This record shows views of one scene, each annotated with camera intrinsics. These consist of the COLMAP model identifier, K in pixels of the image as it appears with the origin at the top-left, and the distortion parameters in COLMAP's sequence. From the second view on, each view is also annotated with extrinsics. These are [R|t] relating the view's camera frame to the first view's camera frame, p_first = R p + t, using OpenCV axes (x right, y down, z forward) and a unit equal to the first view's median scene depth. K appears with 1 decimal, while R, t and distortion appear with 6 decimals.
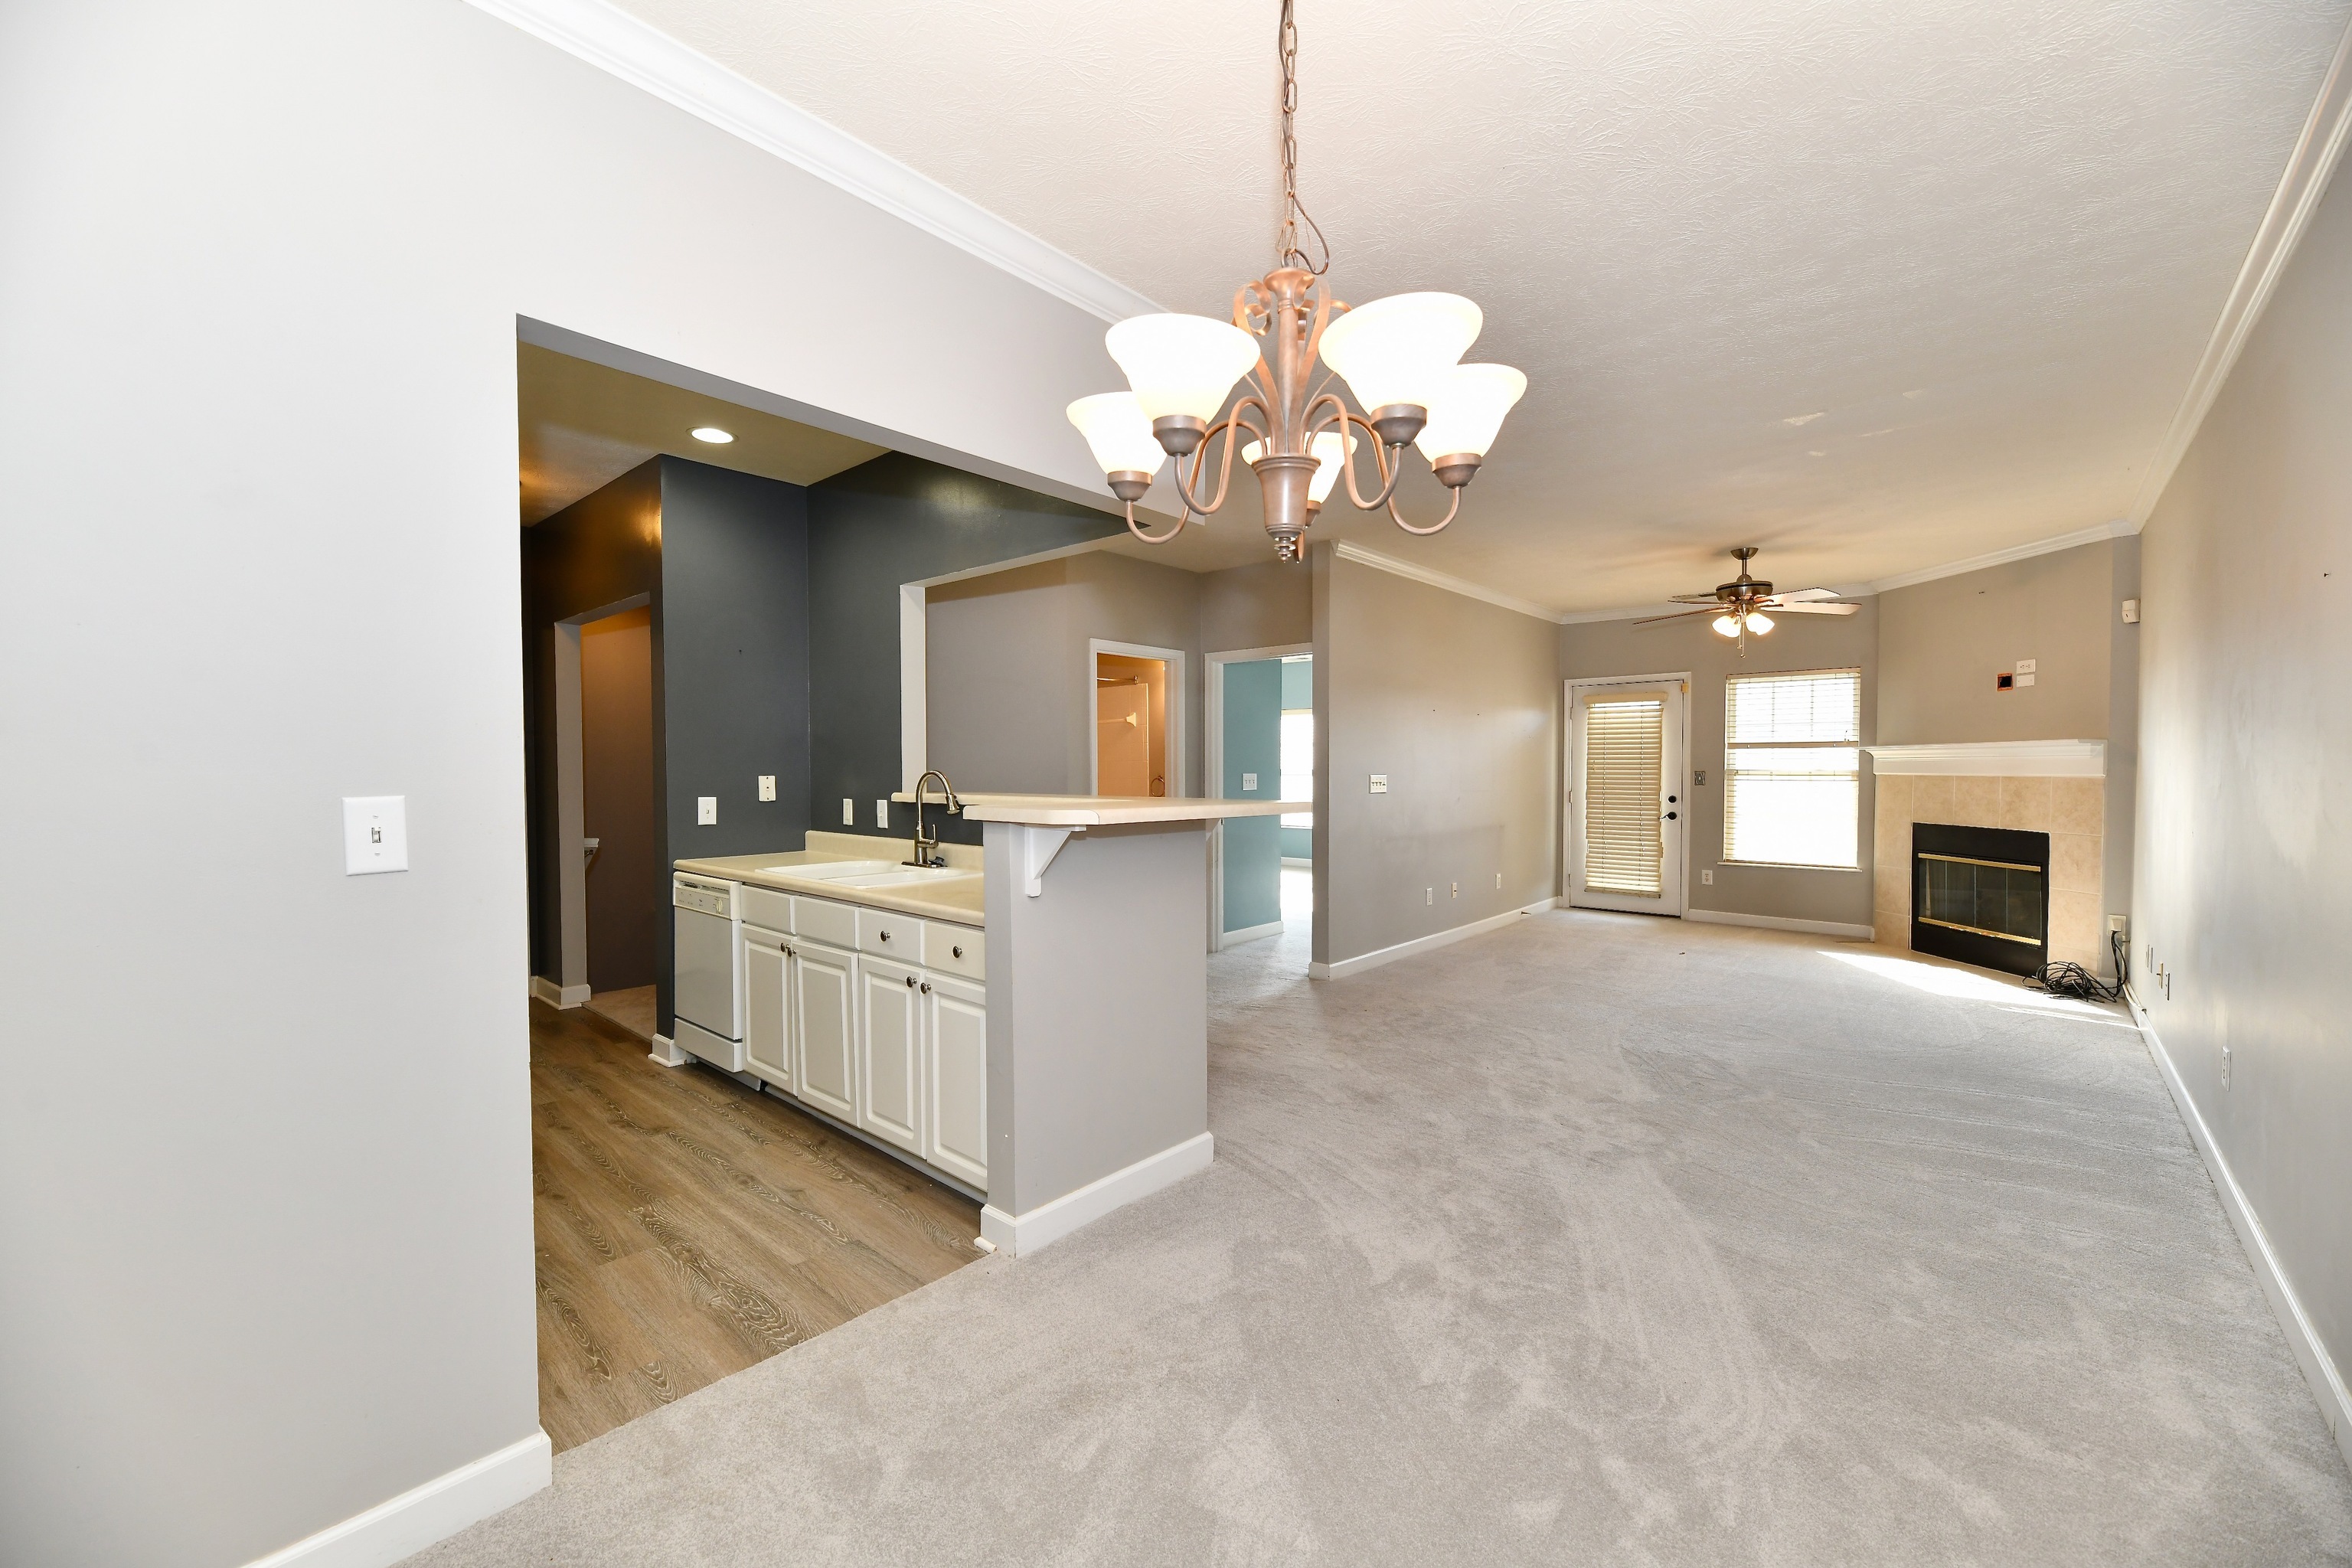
lens RADIAL K [[941.8, 0, 1170.8], [0, 941.8, 788.6], [0, 0, 1]] dist [-0.001221, -0.000254]
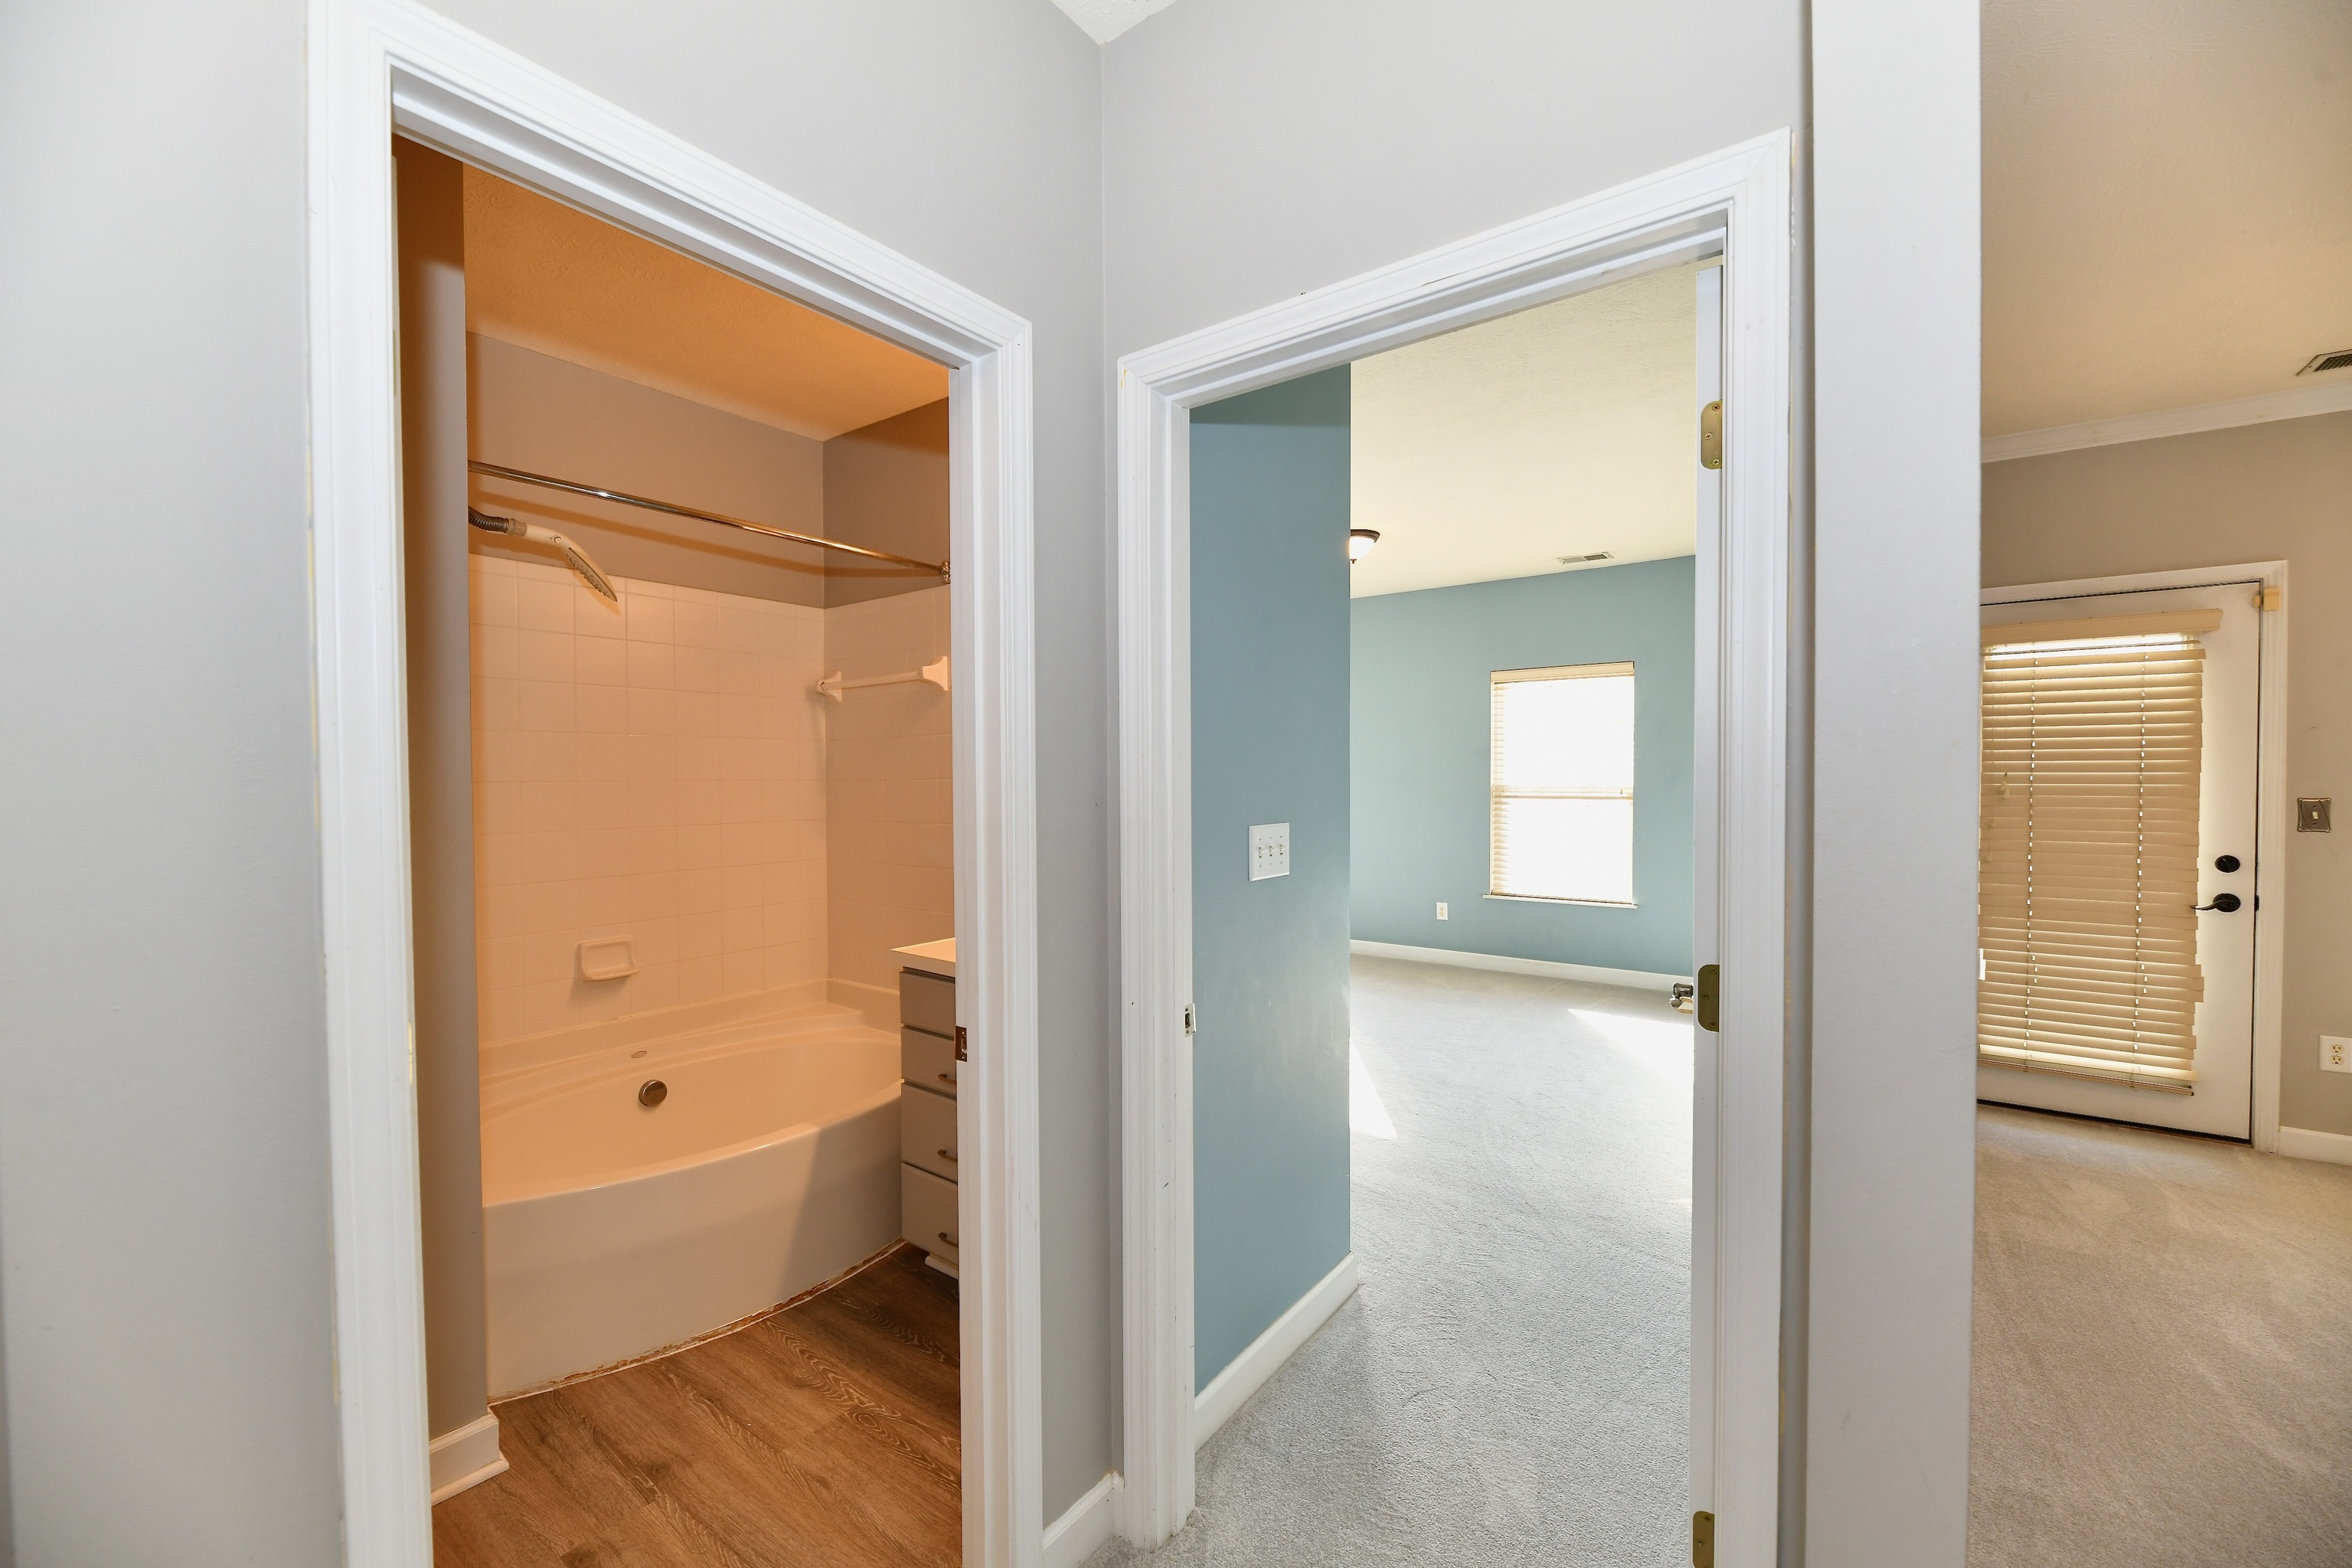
lens RADIAL K [[941.8, 0, 1170.8], [0, 941.8, 788.6], [0, 0, 1]] dist [-0.001221, -0.000254]
pose [[0.996353, -0.005178, 0.085171, 0.043334], [0.005754, 0.999962, -0.006527, -0.042432], [-0.085134, 0.006993, 0.996345, 1.158019]]
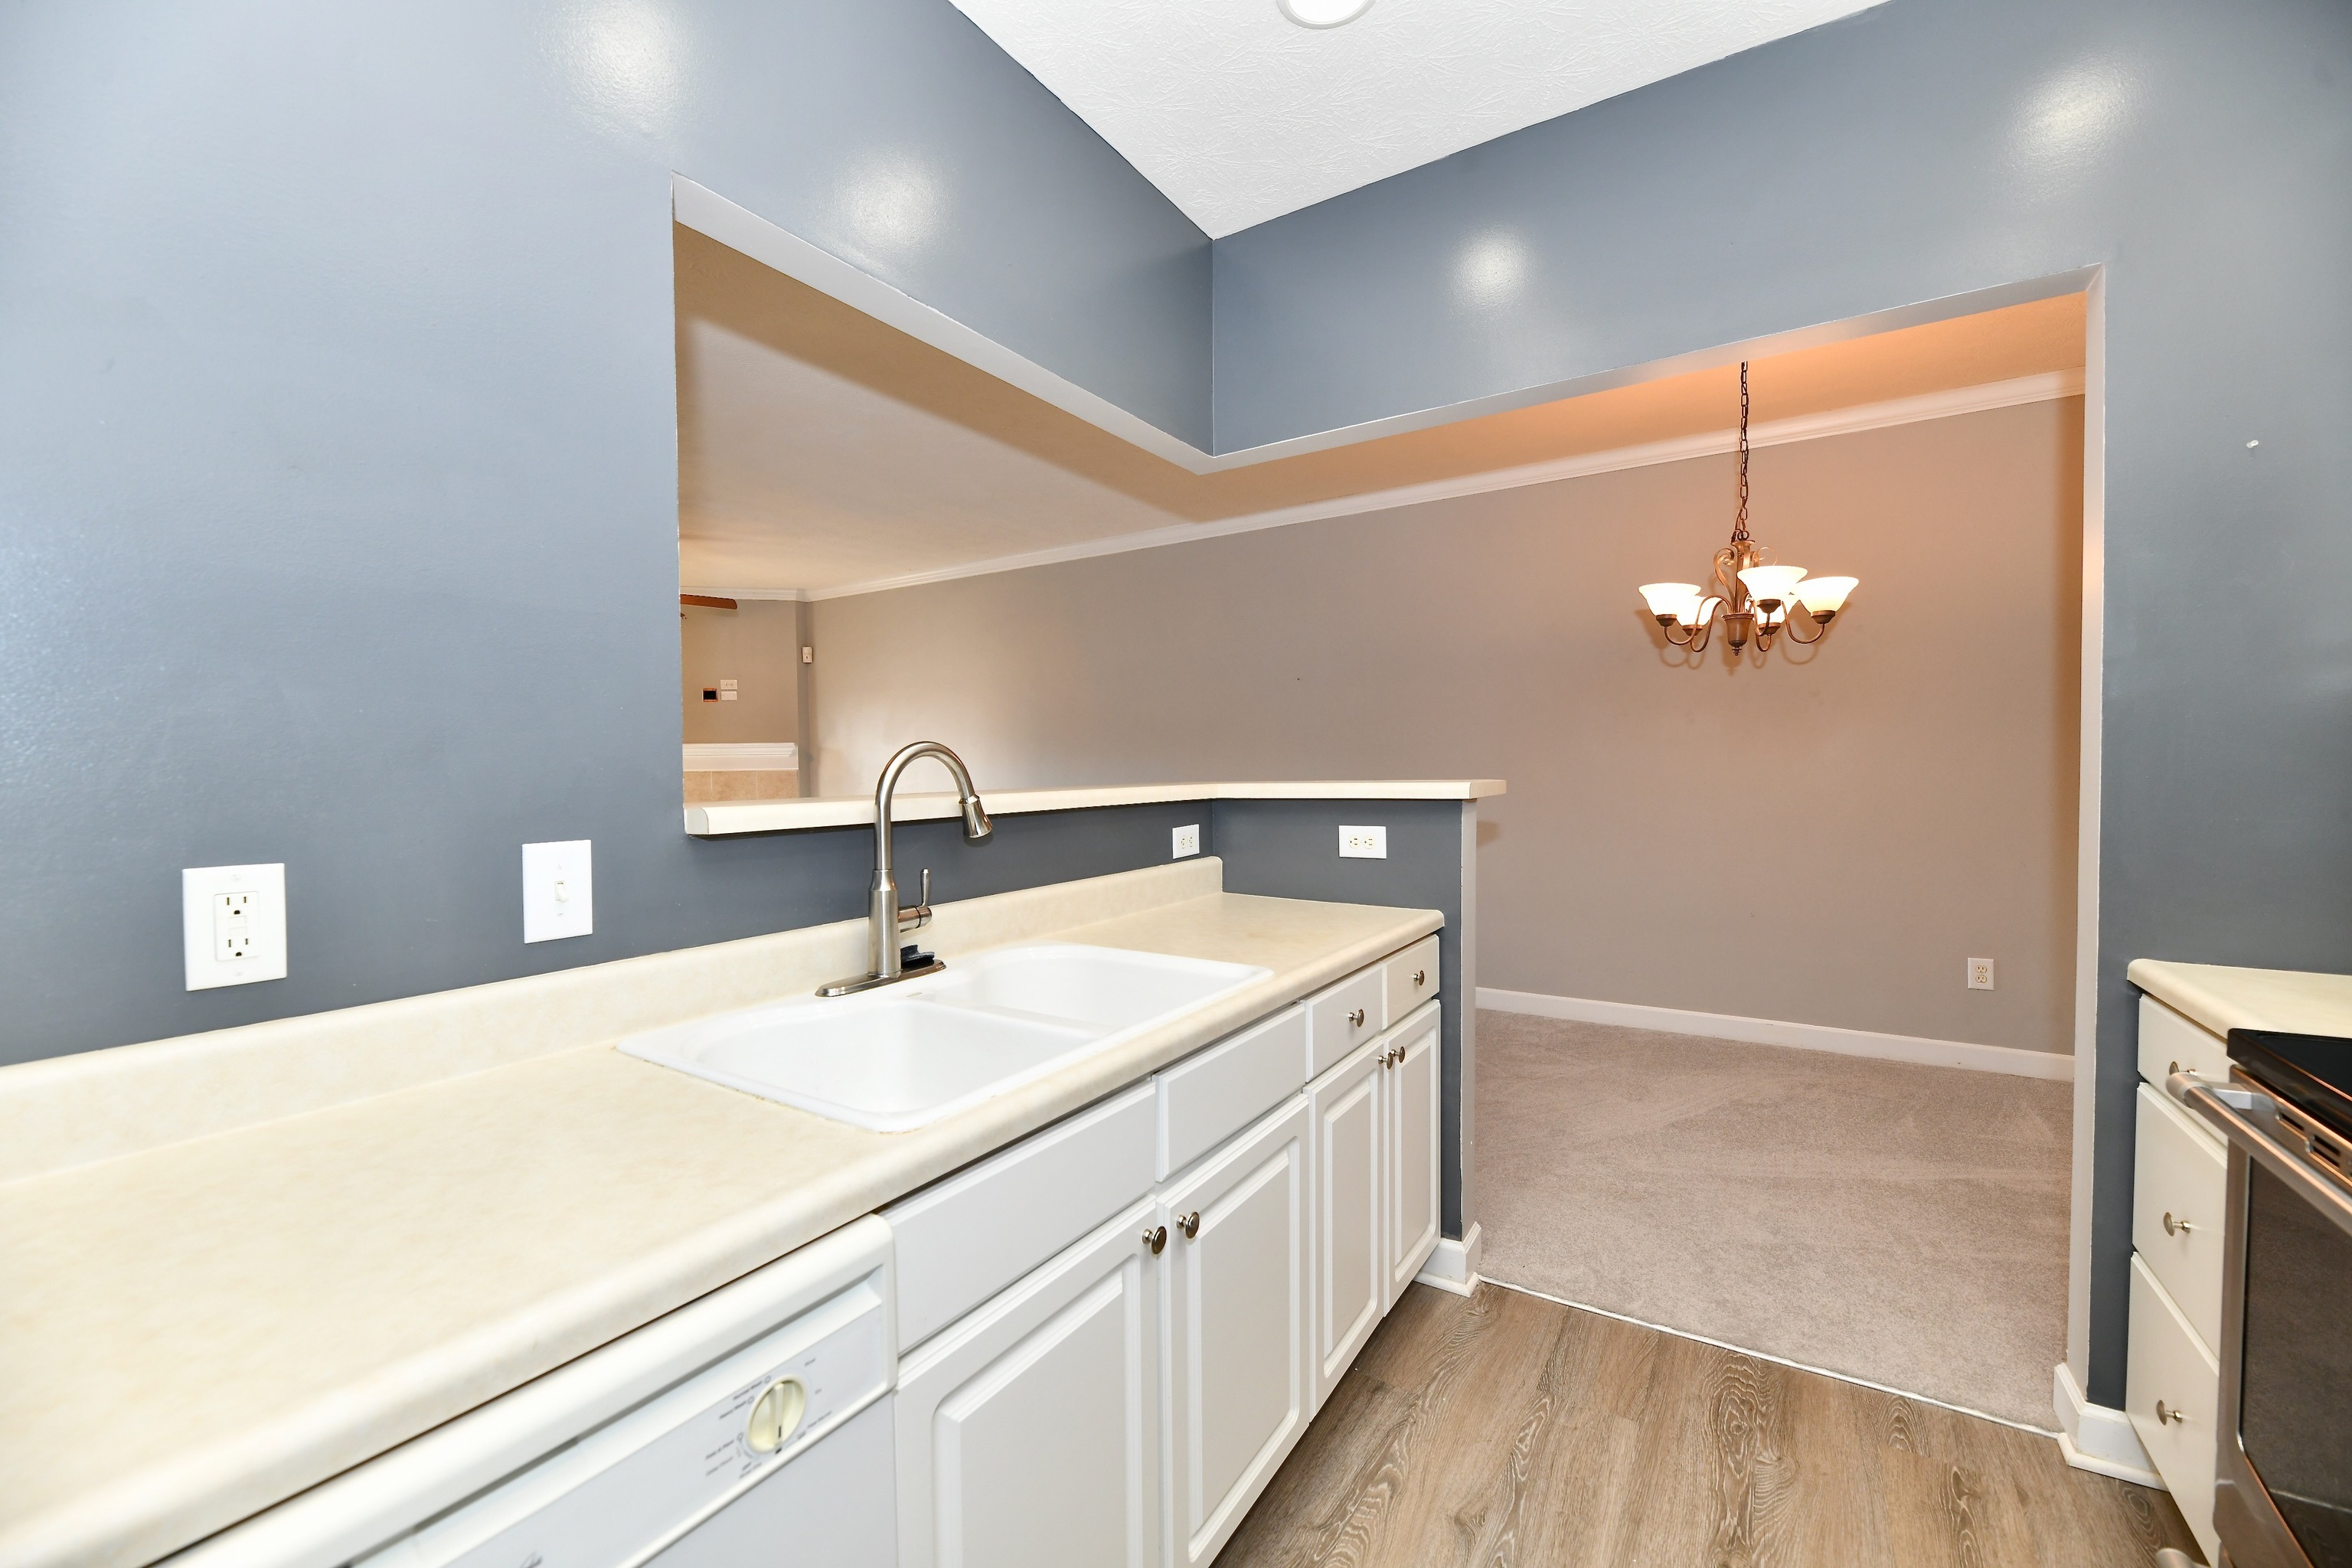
lens RADIAL K [[941.8, 0, 1170.8], [0, 941.8, 788.6], [0, 0, 1]] dist [-0.001221, -0.000254]
pose [[-0.158395, -0.021368, 0.987145, -0.608002], [0.032495, 0.999111, 0.026841, -0.005608], [-0.986841, 0.036328, -0.157560, 0.843381]]
